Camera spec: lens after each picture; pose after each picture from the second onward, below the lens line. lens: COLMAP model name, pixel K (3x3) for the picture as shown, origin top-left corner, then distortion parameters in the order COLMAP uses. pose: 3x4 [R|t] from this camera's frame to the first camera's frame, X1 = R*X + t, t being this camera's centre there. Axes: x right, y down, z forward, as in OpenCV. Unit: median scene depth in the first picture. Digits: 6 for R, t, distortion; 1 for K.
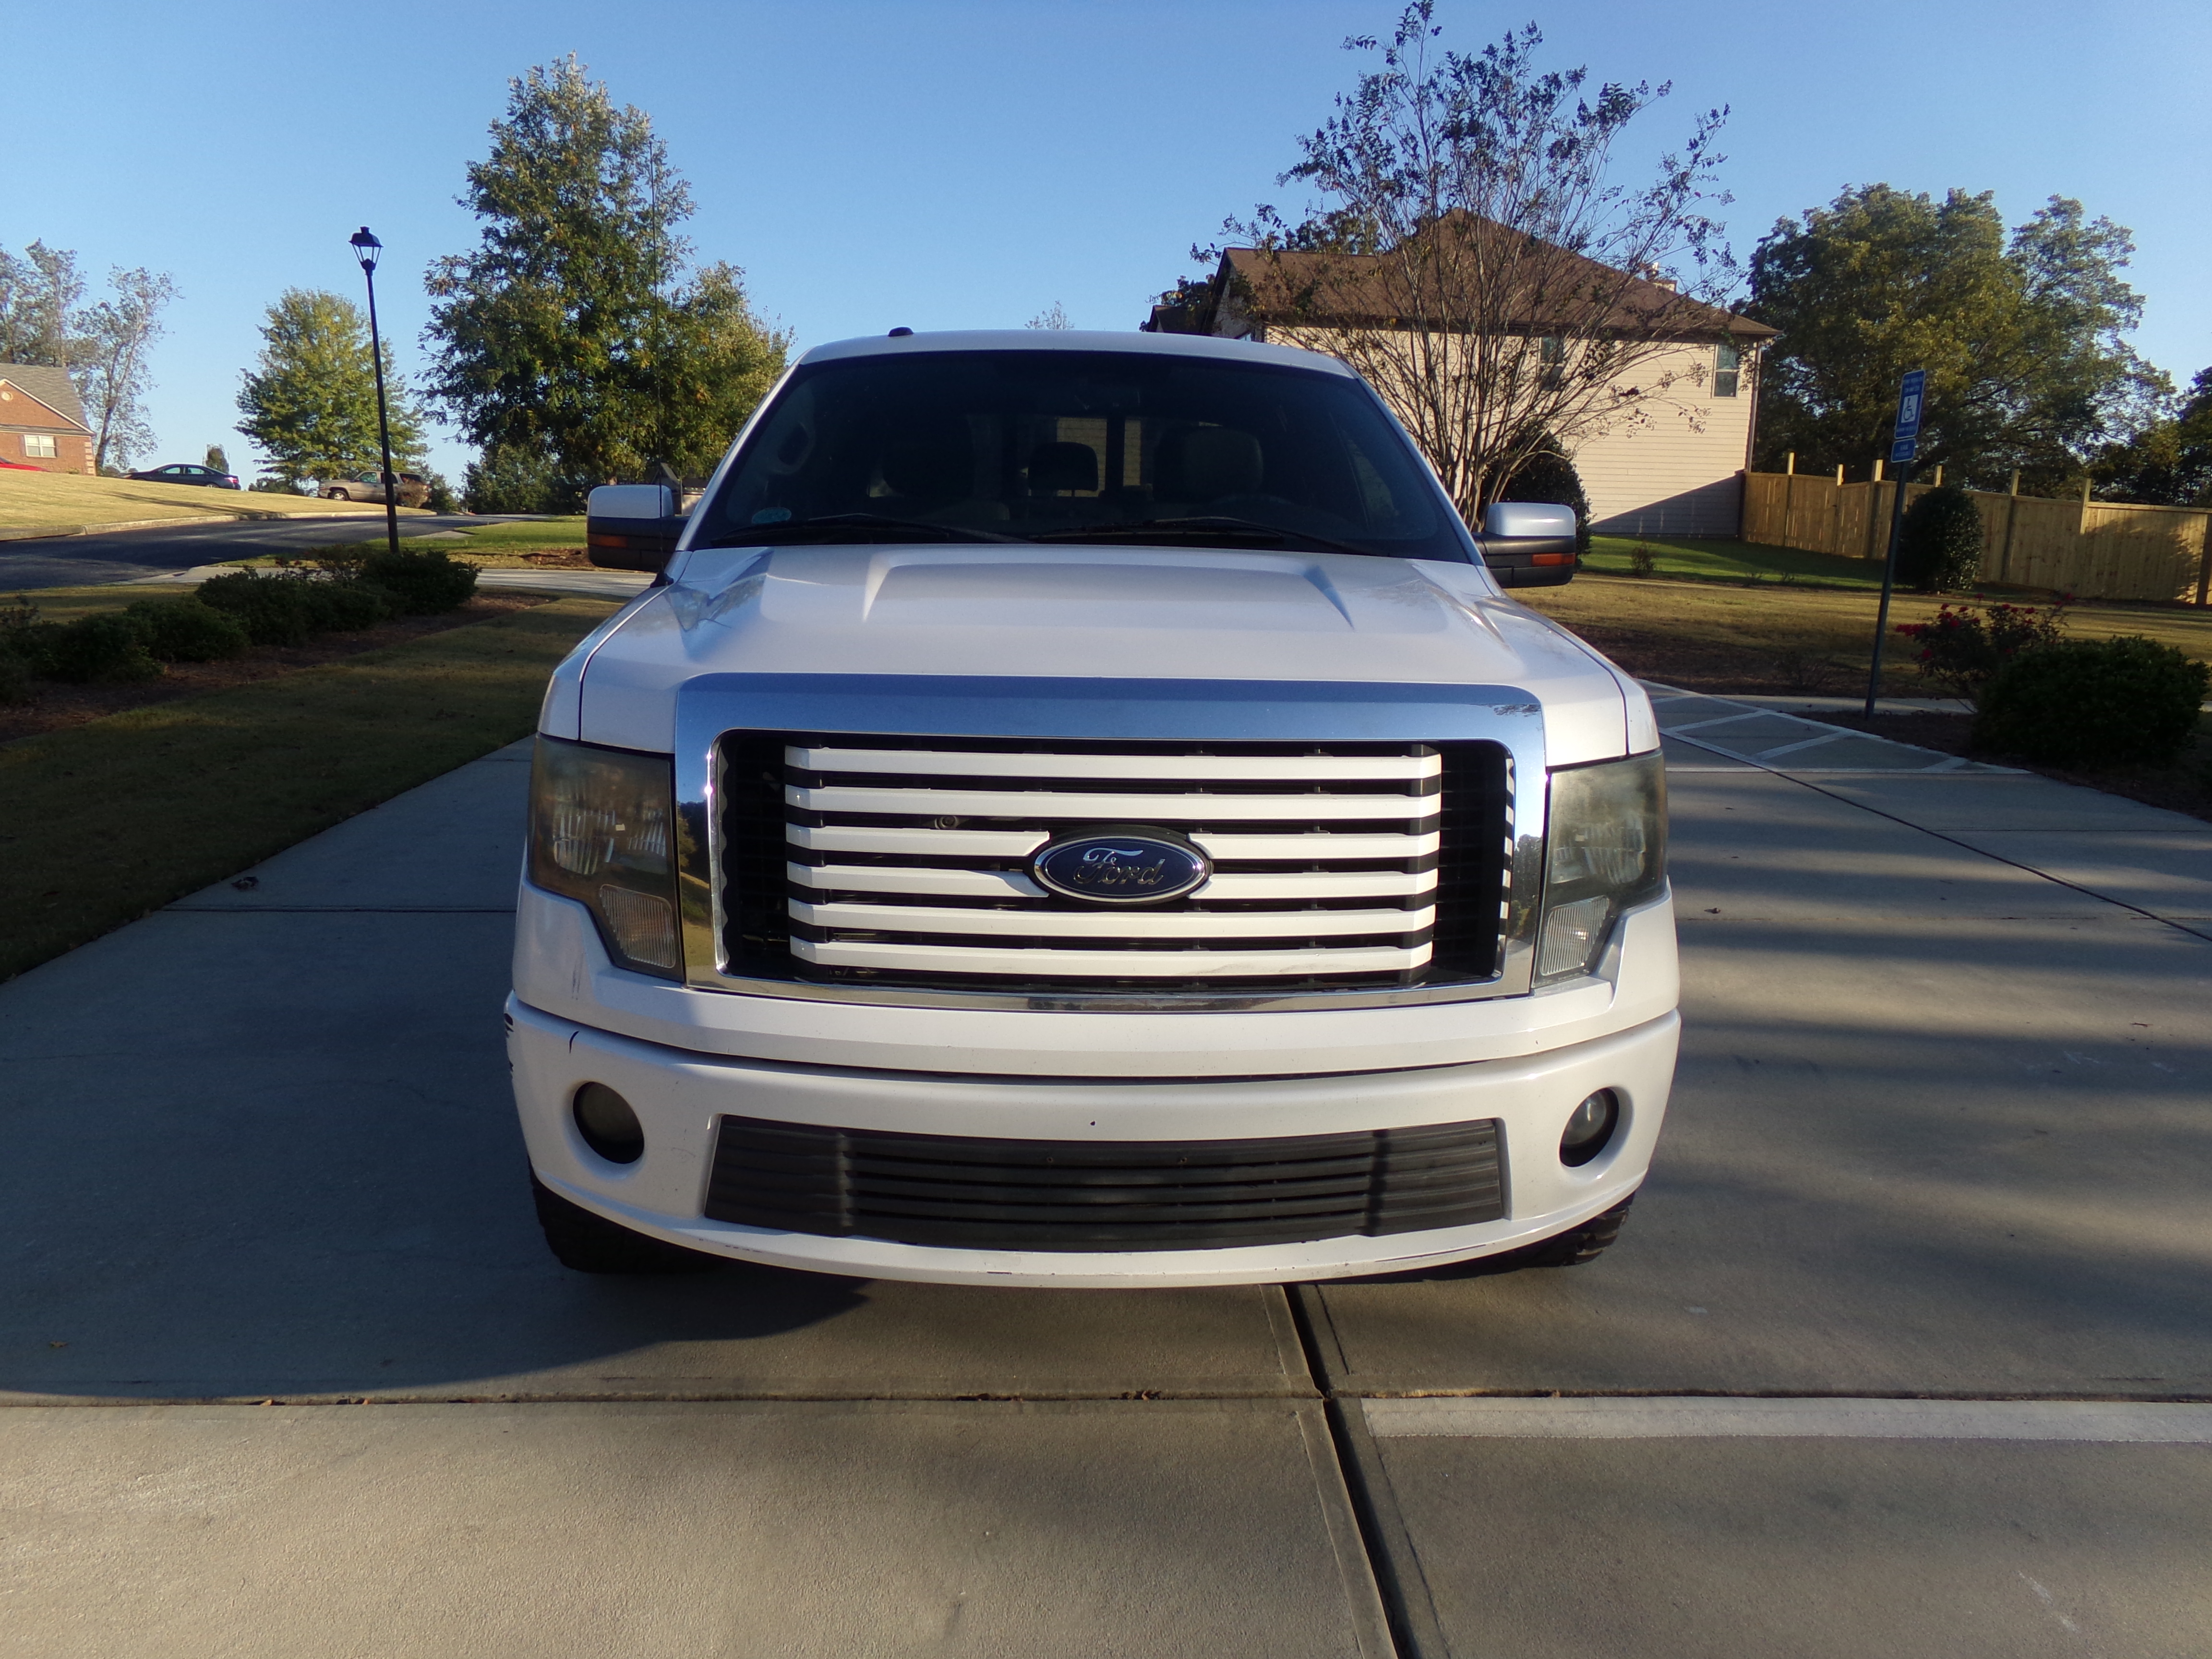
lens RADIAL K [[1522.7, 0, 1106.0], [0, 1522.7, 829.5], [0, 0, 1]] dist [0.000483, 0.038242]
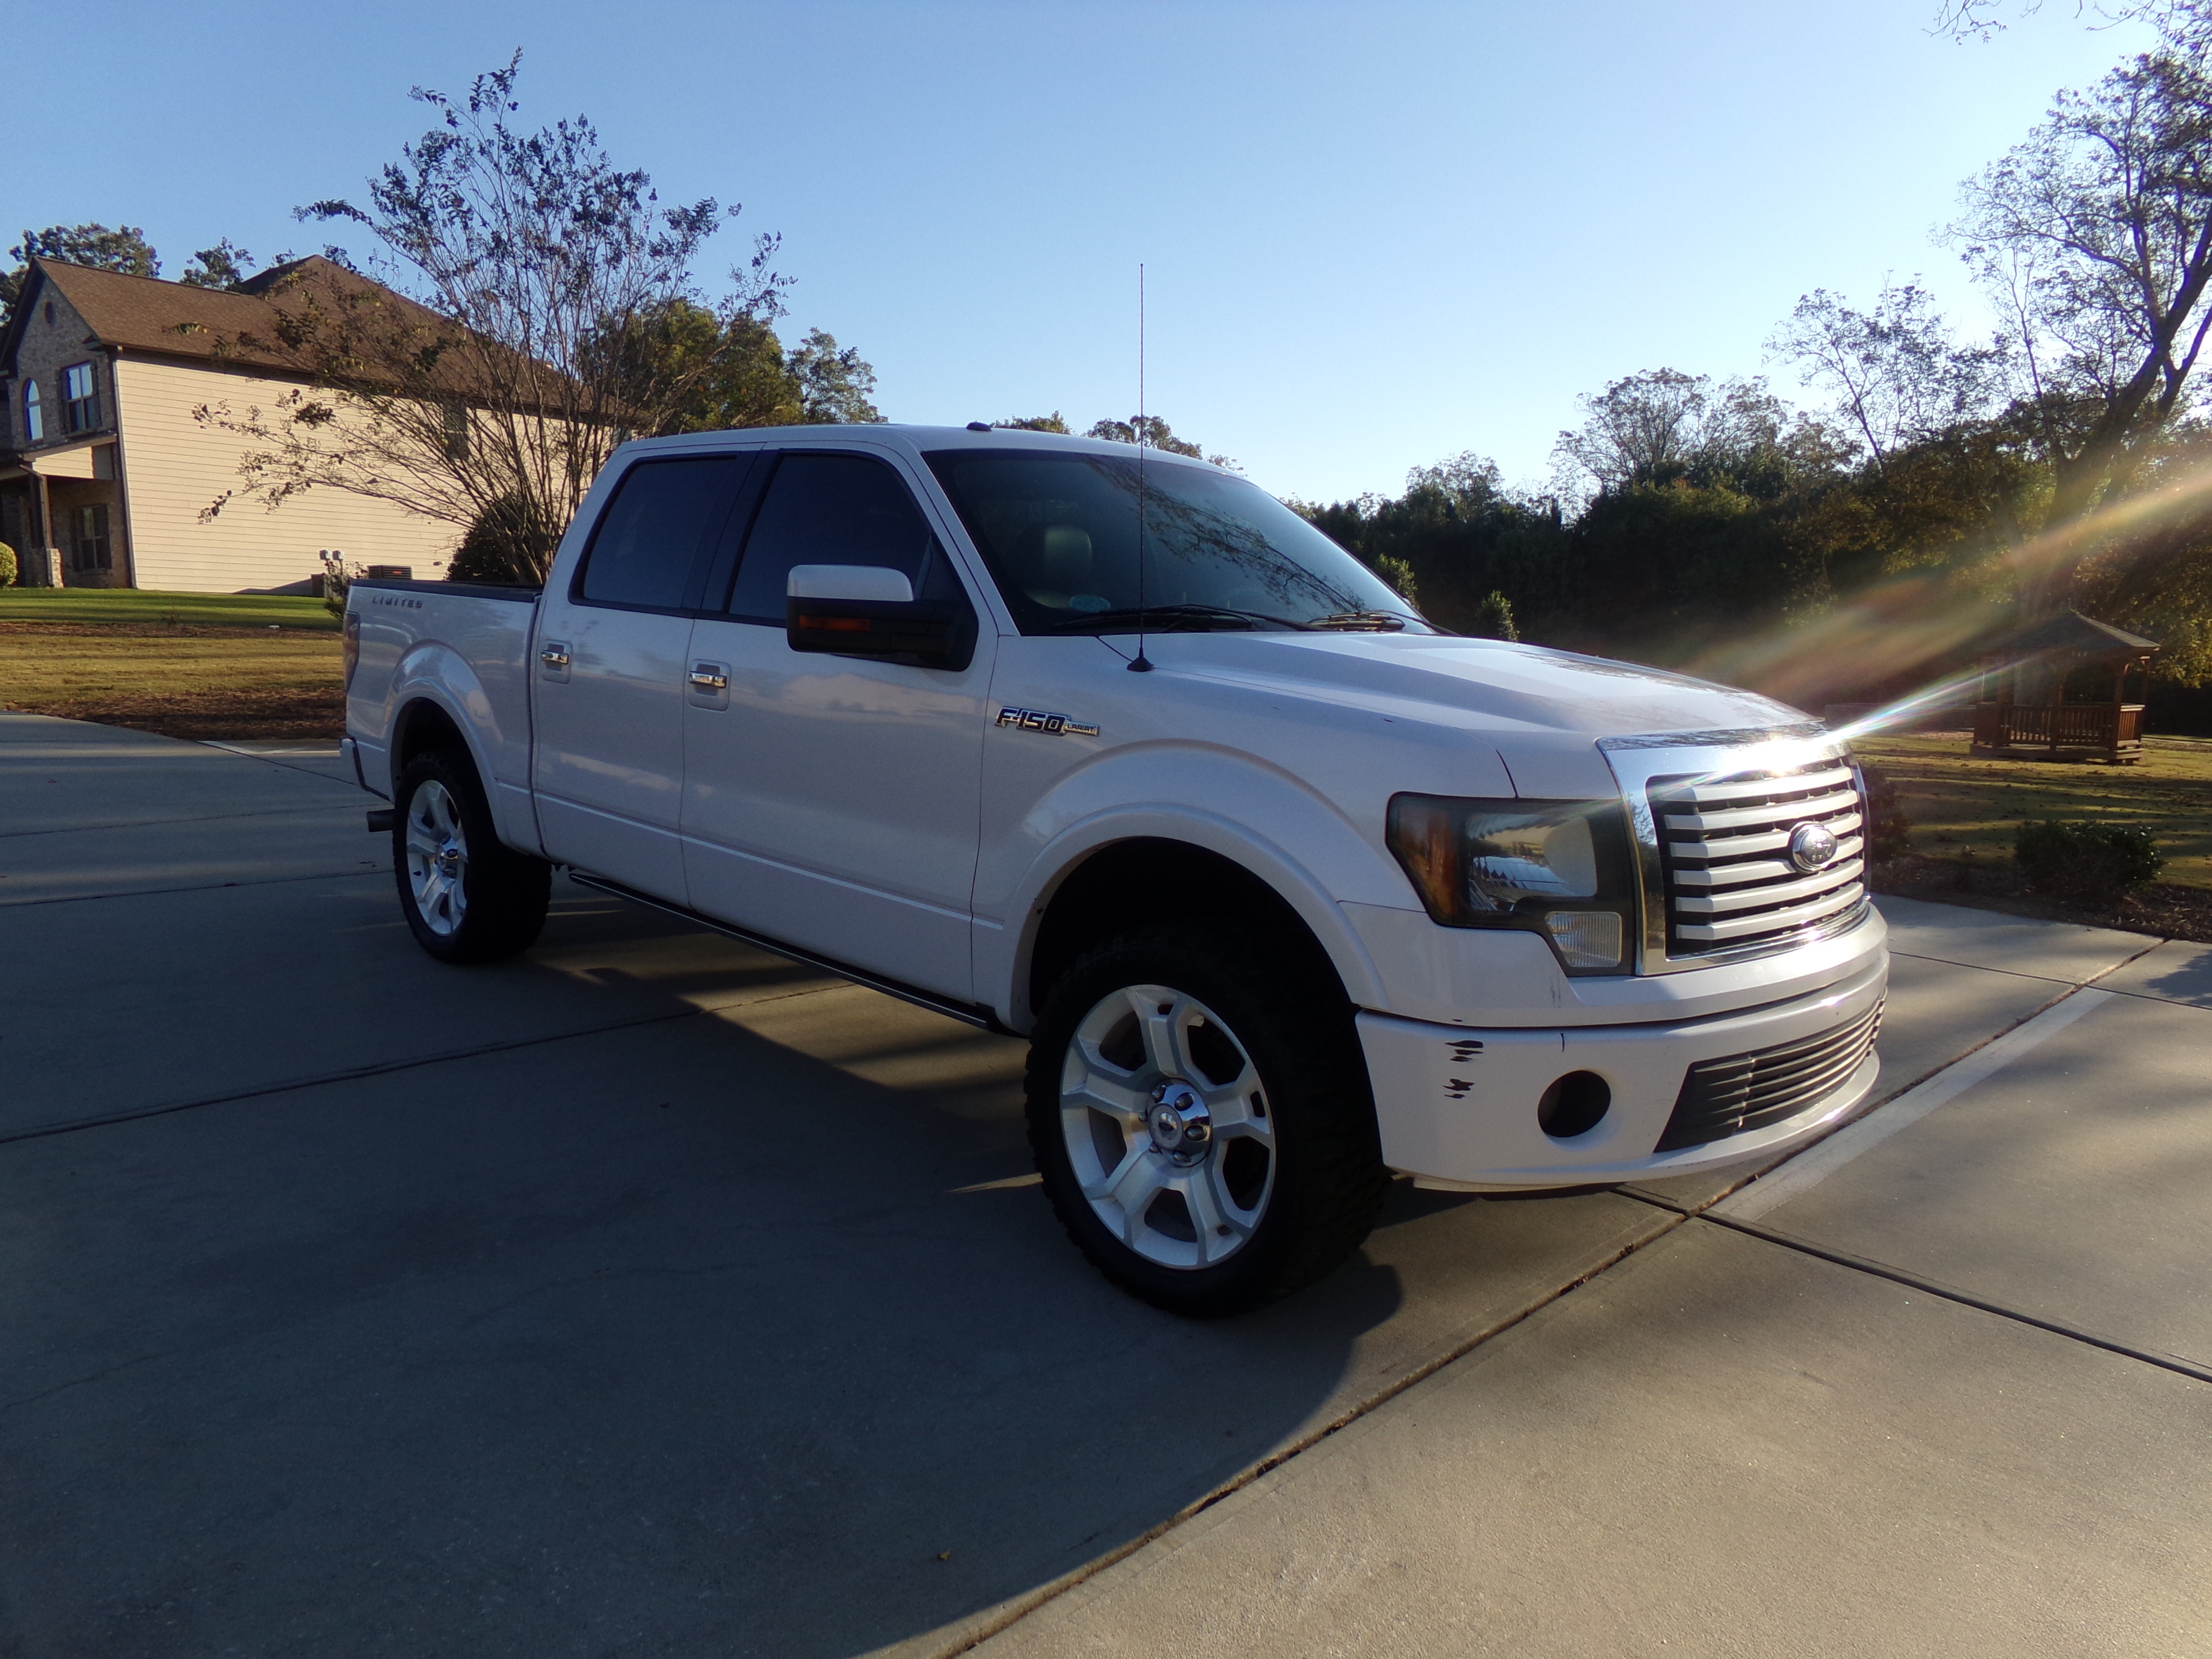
lens RADIAL K [[1476.5, 0, 1115.3], [0, 1476.5, 813.5], [0, 0, 1]] dist [-0.006883, 0.076309]
pose [[0.739941, -0.089950, 0.666631, -0.171933], [0.121695, 0.992567, -0.001149, -0.010223], [-0.661572, 0.081976, 0.745387, 0.042569]]
